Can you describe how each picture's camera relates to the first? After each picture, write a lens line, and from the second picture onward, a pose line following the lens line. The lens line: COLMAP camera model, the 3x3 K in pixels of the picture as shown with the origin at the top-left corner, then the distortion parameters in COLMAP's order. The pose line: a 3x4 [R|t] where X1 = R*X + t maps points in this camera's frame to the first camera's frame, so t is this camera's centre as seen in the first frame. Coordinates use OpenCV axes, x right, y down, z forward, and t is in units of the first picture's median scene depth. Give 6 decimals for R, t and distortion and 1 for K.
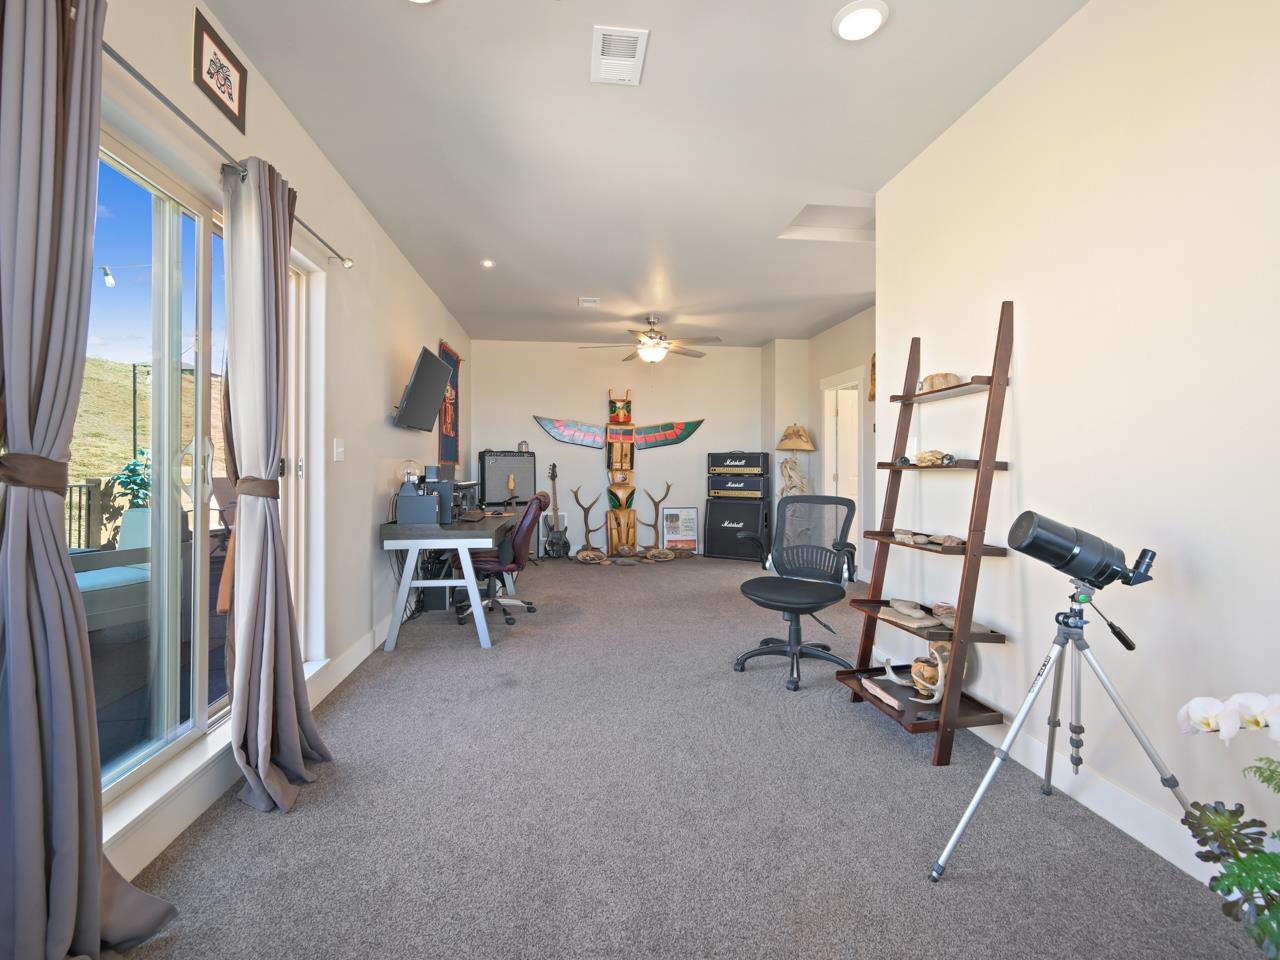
lens RADIAL K [[586.2, 0, 640.0], [0, 586.2, 459.6], [0, 0, 1]] dist [0.001713, 0.000083]
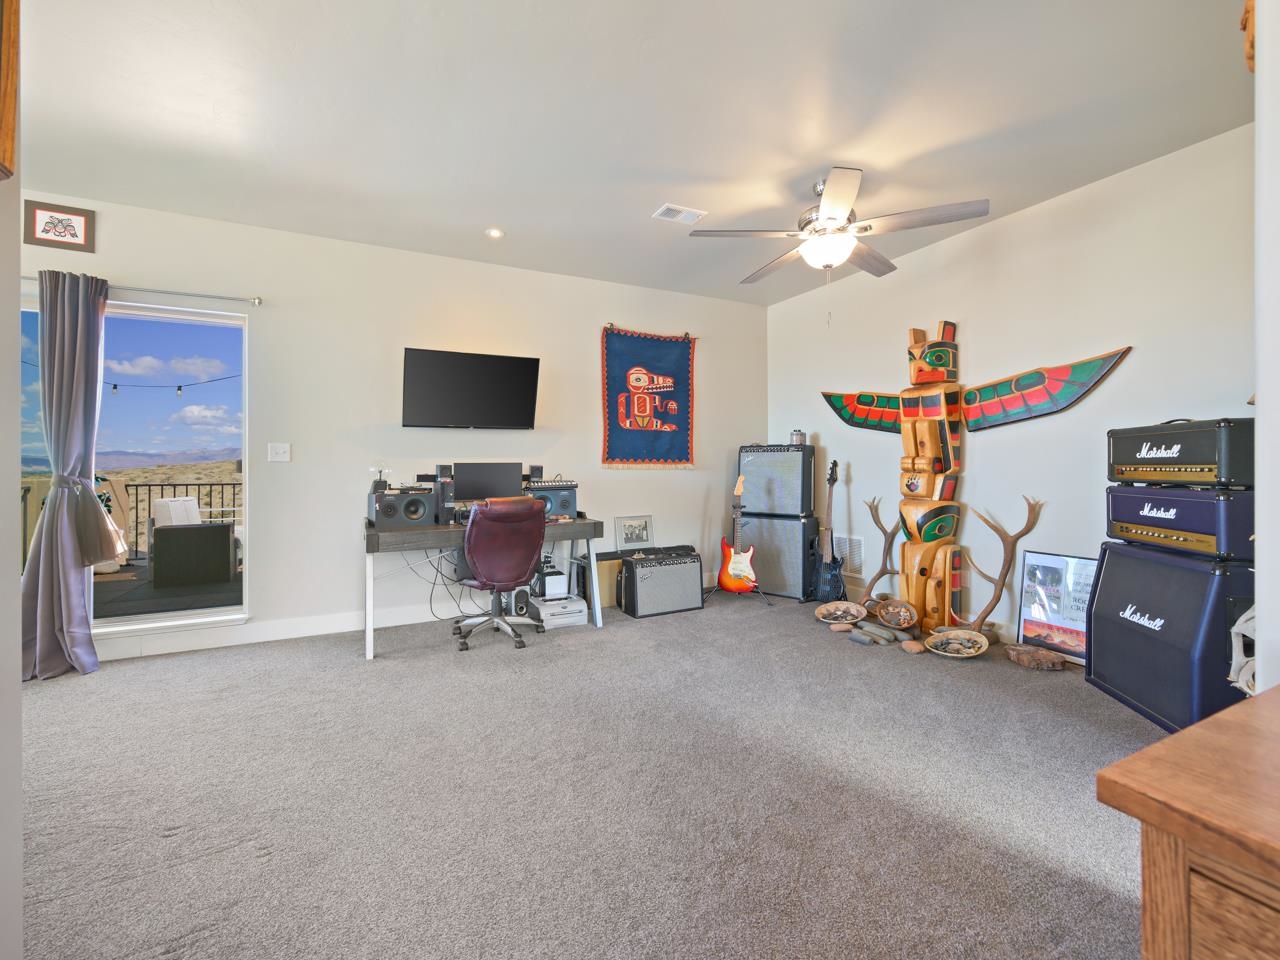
lens RADIAL K [[572.6, 0, 638.4], [0, 572.6, 466.4], [0, 0, 1]] dist [-0.001172, 0.000241]
pose [[0.340005, -0.002915, -0.940419, 0.386364], [0.012811, 0.999917, 0.001532, 0.009427], [0.940336, -0.012568, 0.340014, 0.568396]]
